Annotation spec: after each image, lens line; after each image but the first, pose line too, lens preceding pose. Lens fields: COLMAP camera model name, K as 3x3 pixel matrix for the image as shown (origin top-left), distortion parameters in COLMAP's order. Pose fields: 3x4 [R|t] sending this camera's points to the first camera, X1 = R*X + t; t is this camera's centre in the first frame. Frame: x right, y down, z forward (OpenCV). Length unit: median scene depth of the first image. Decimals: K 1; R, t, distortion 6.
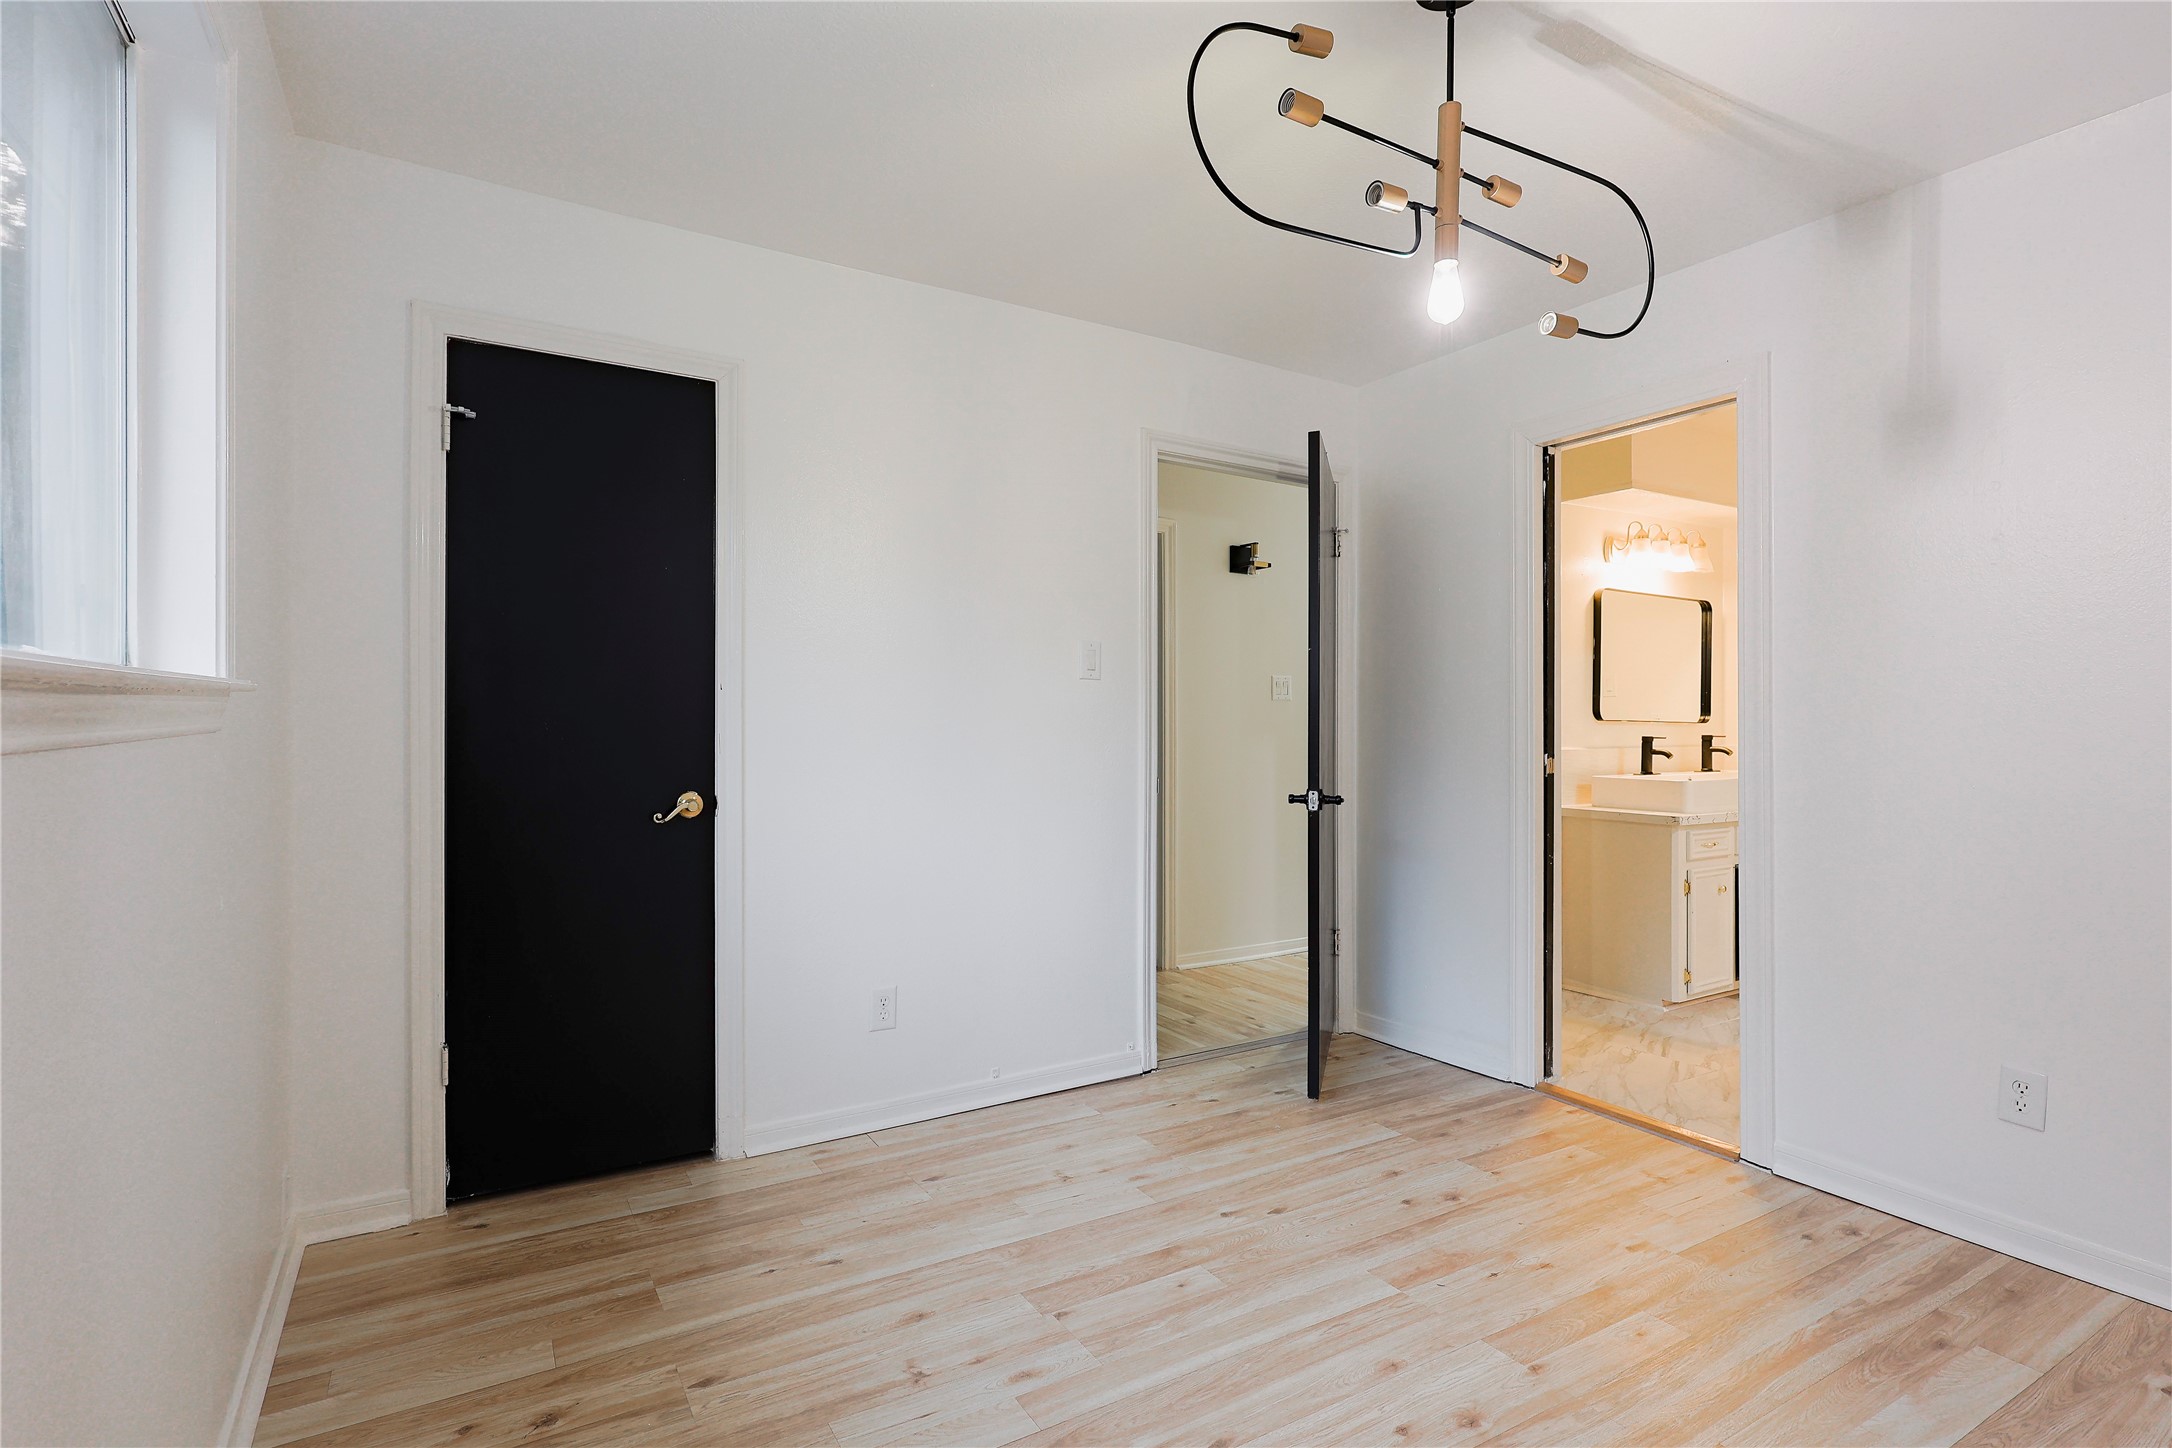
lens RADIAL K [[1060.9, 0, 1088.2], [0, 1060.9, 721.6], [0, 0, 1]] dist [-0.002074, 0.002092]
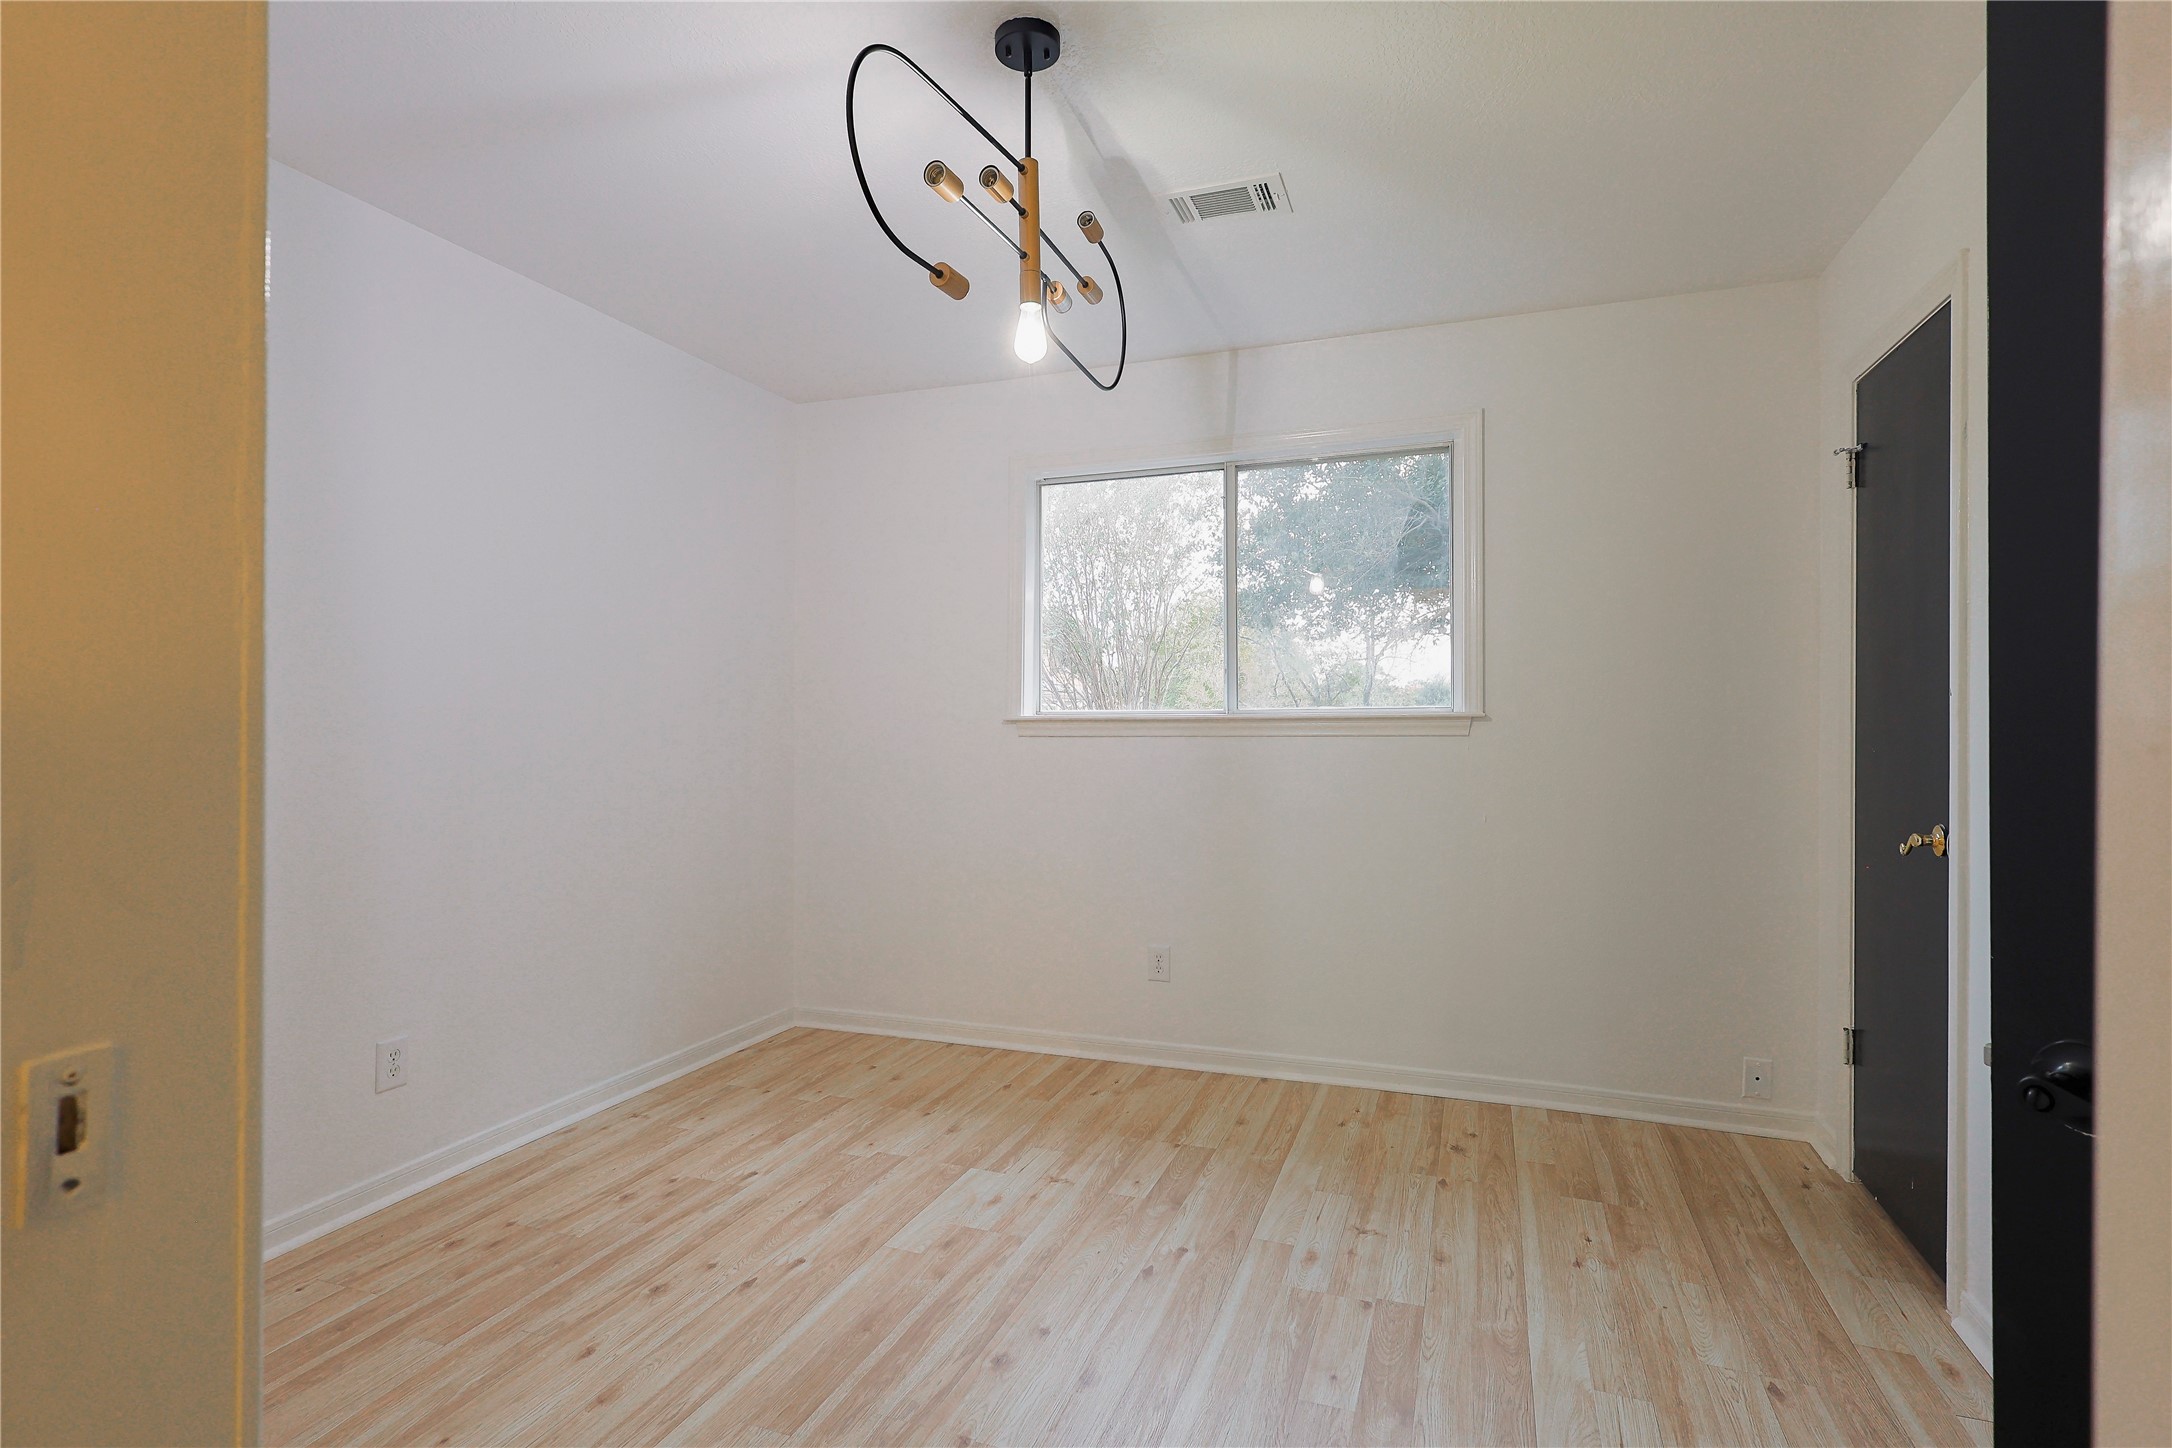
lens RADIAL K [[1060.9, 0, 1088.2], [0, 1060.9, 721.6], [0, 0, 1]] dist [-0.002074, 0.002092]
pose [[-0.778861, -0.001911, -0.627194, 0.855173], [-0.004783, 0.999984, 0.002893, -0.015391], [0.627179, 0.005253, -0.778858, 1.662927]]
